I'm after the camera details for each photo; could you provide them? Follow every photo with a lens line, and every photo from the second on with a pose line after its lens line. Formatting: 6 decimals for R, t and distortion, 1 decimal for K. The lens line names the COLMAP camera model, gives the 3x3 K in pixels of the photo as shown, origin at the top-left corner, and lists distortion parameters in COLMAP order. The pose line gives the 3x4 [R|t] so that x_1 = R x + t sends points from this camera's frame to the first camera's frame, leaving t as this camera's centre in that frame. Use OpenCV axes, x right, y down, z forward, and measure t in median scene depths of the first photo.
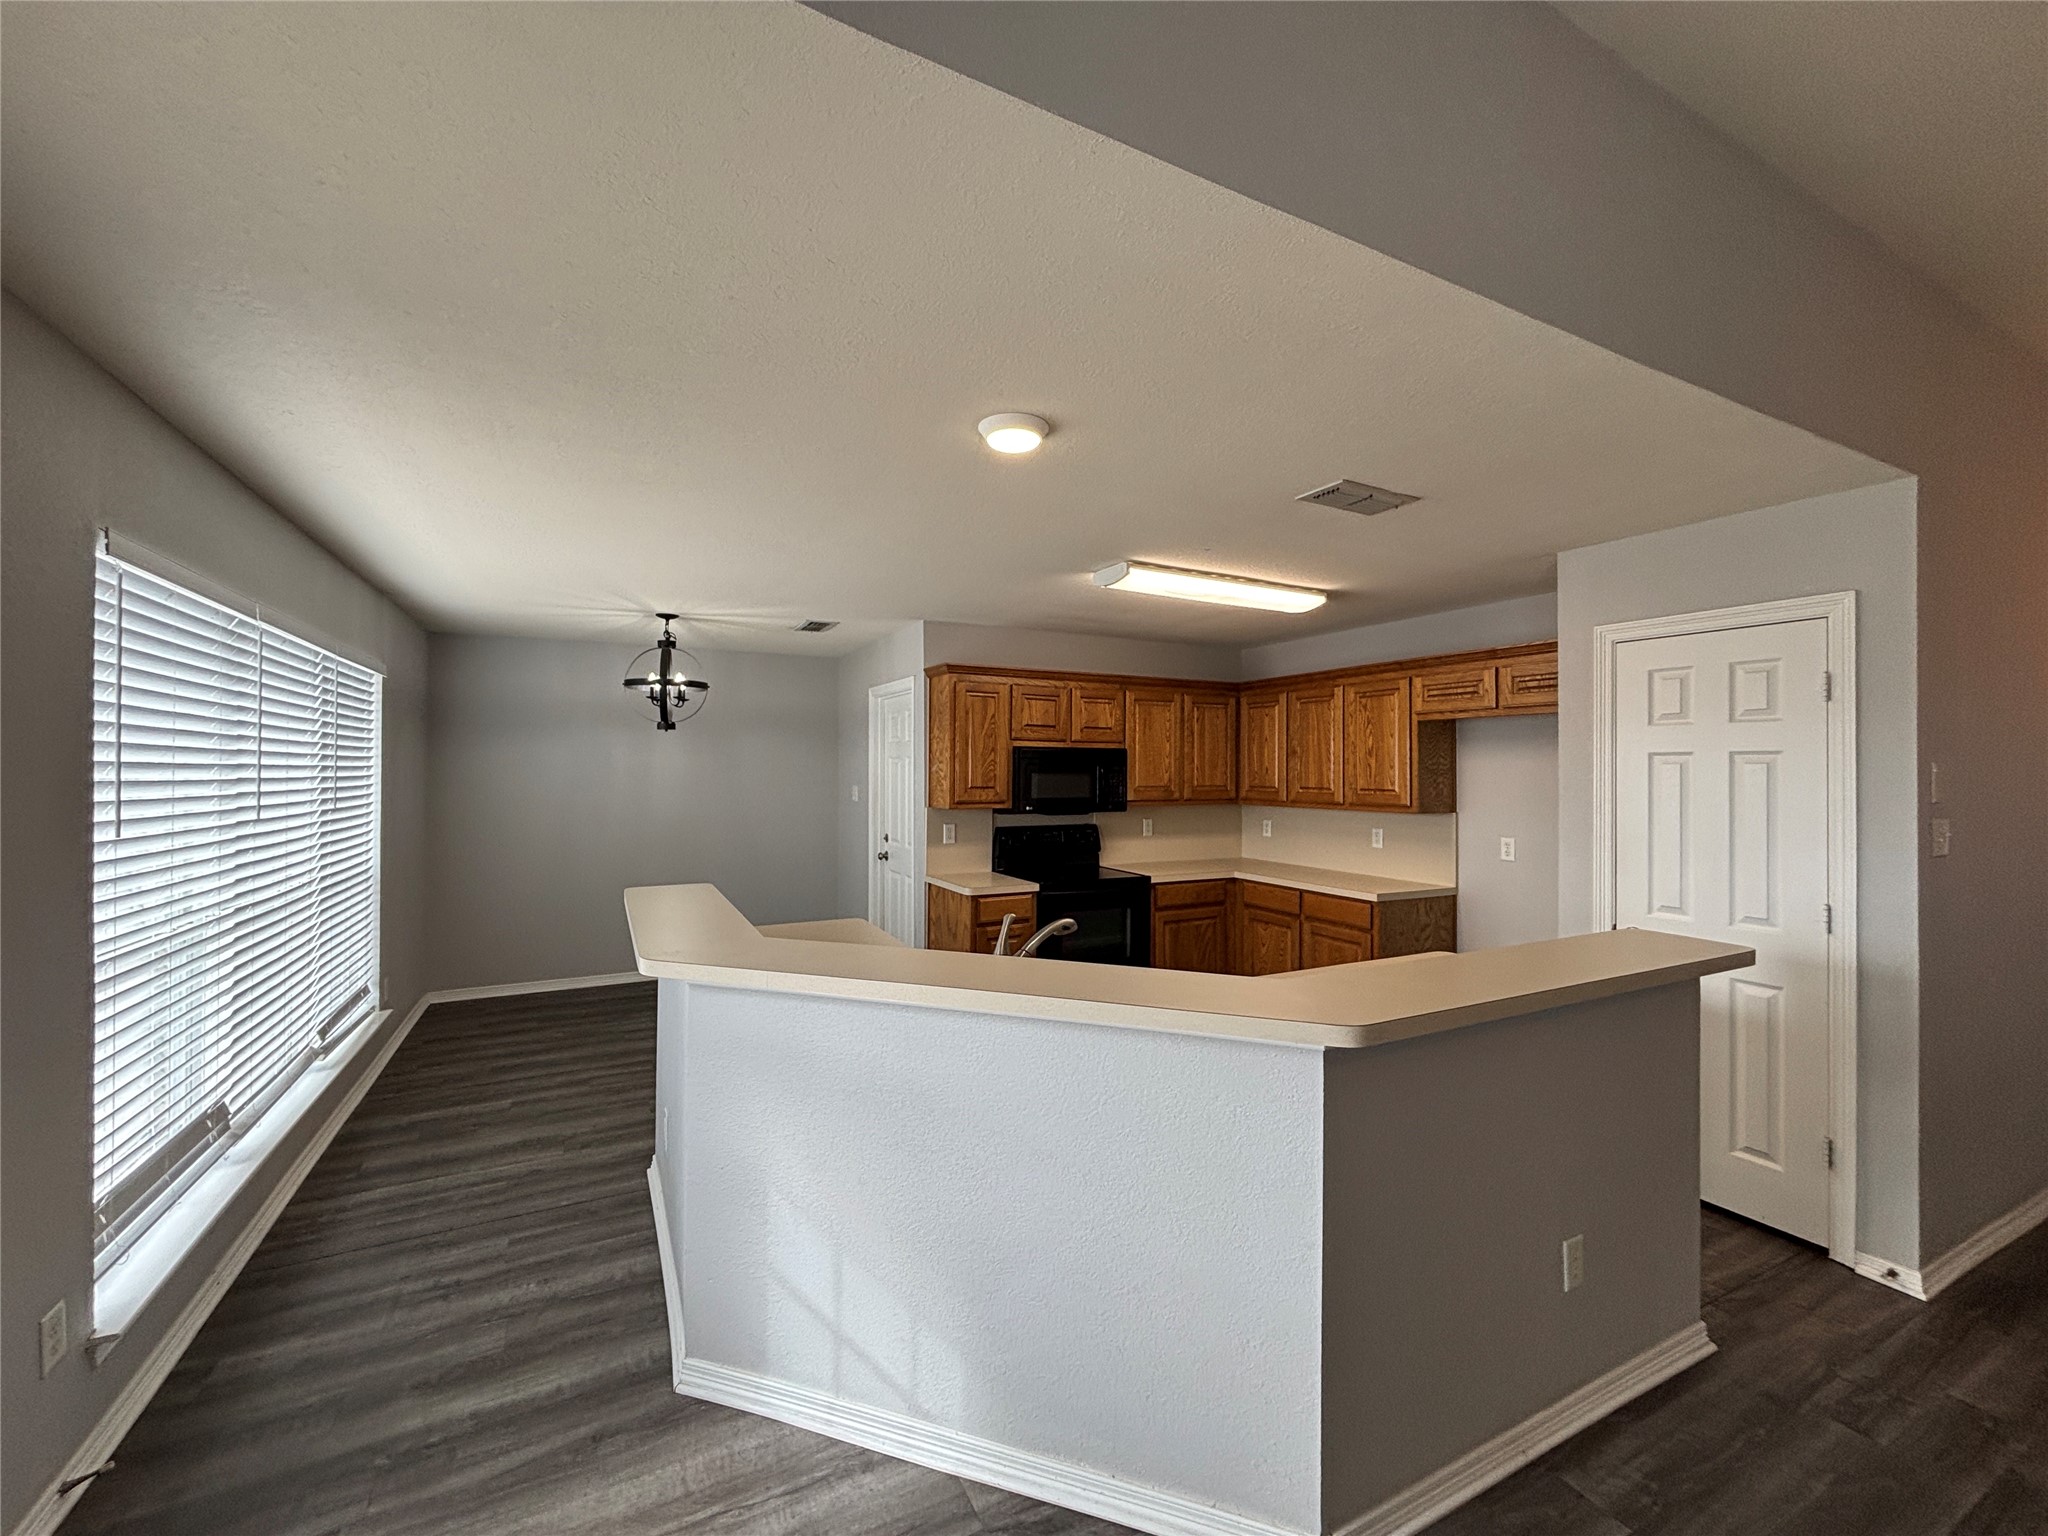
lens RADIAL K [[829.2, 0, 1003.8], [0, 829.2, 766.2], [0, 0, 1]] dist [0.003965, 0.000357]
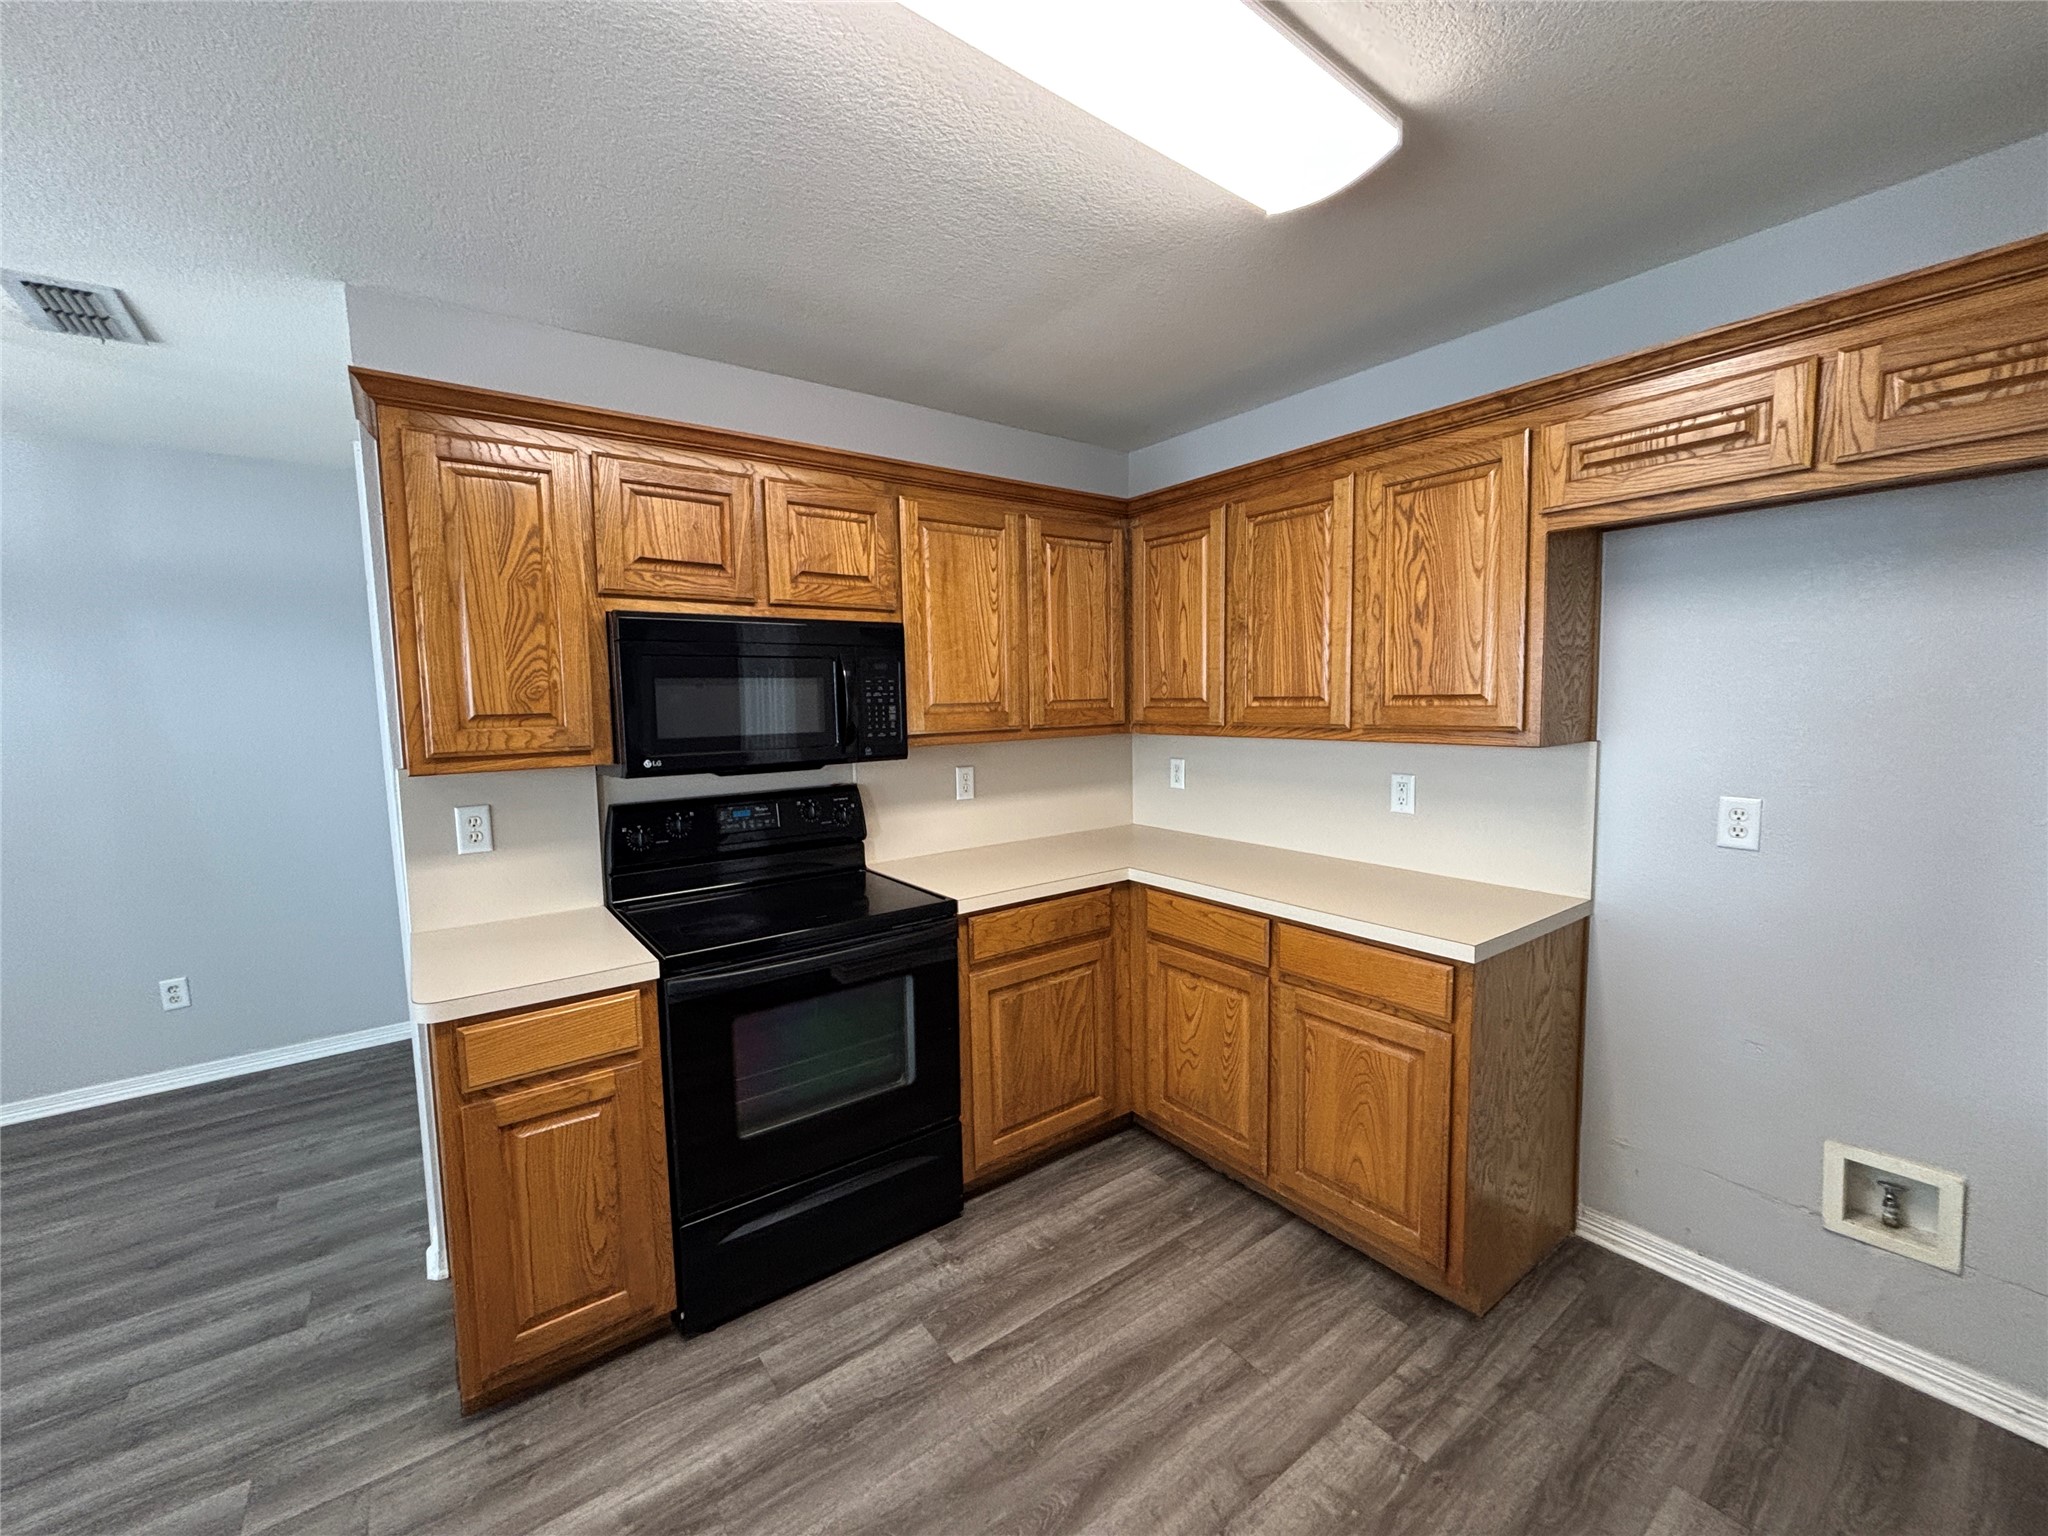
lens RADIAL K [[829.2, 0, 1007.8], [0, 829.2, 767.6], [0, 0, 1]] dist [0.003965, 0.000357]
pose [[0.987116, -0.038746, 0.155247, 0.134047], [0.024107, 0.995177, 0.095091, 0.016905], [-0.158183, -0.090123, 0.983288, 0.539559]]
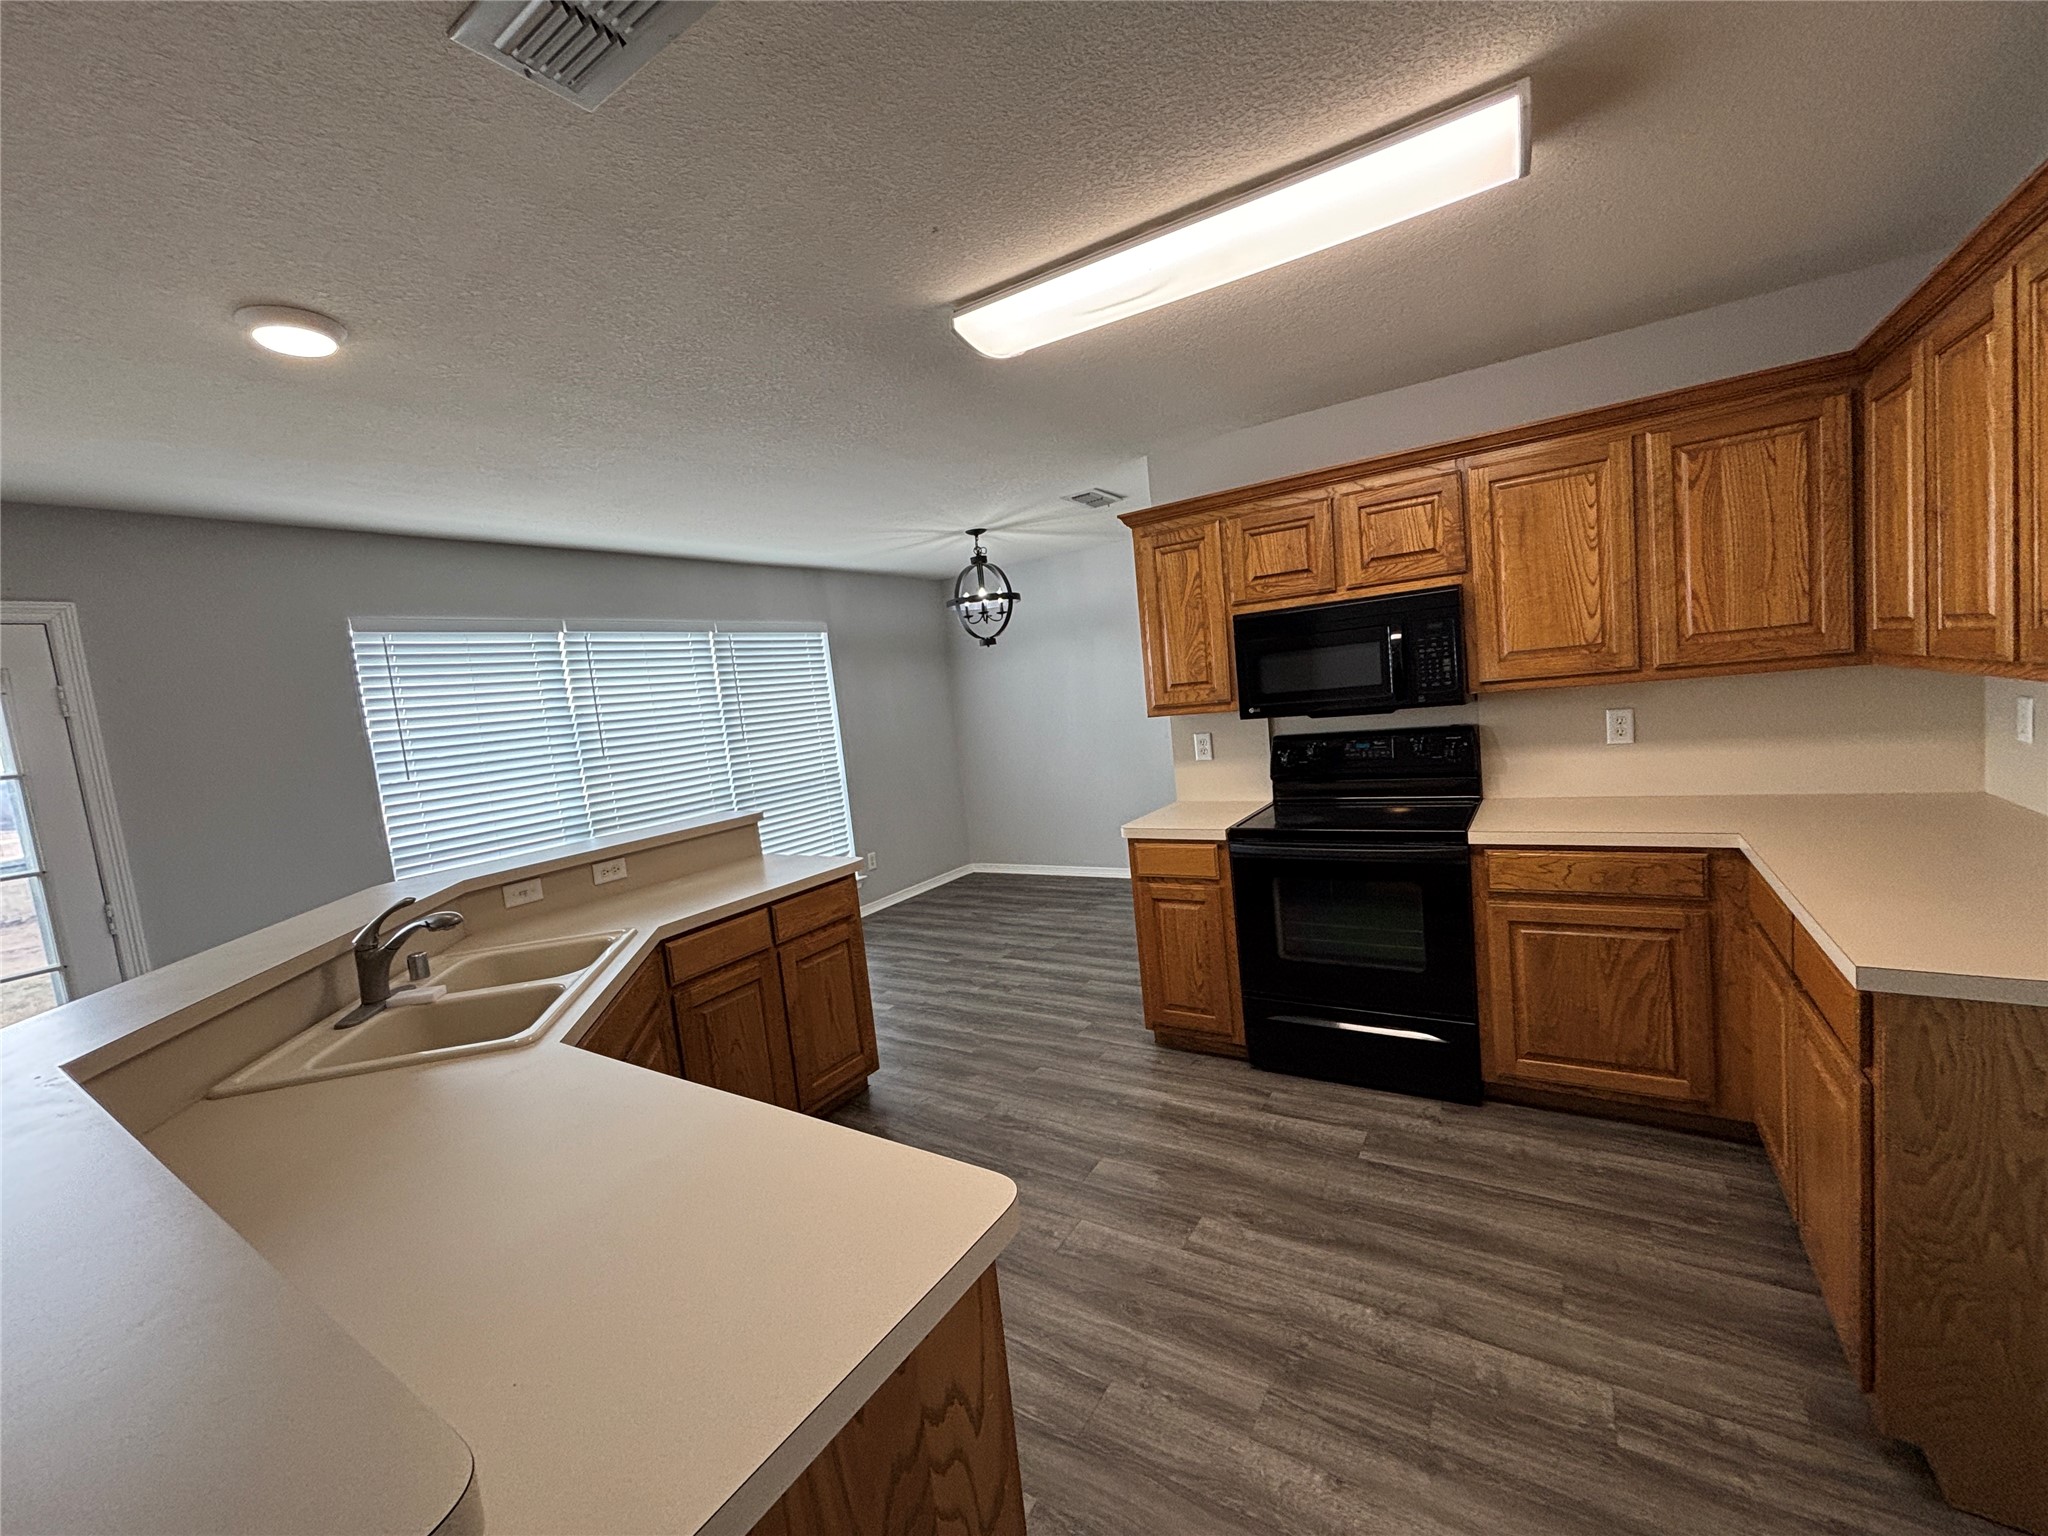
lens RADIAL K [[829.2, 0, 1012.8], [0, 829.2, 763.8], [0, 0, 1]] dist [0.003965, 0.000357]
pose [[0.486093, 0.023964, -0.873579, 0.483287], [0.110856, 0.989858, 0.088838, 0.013309], [0.866848, -0.140025, 0.478506, 0.497167]]
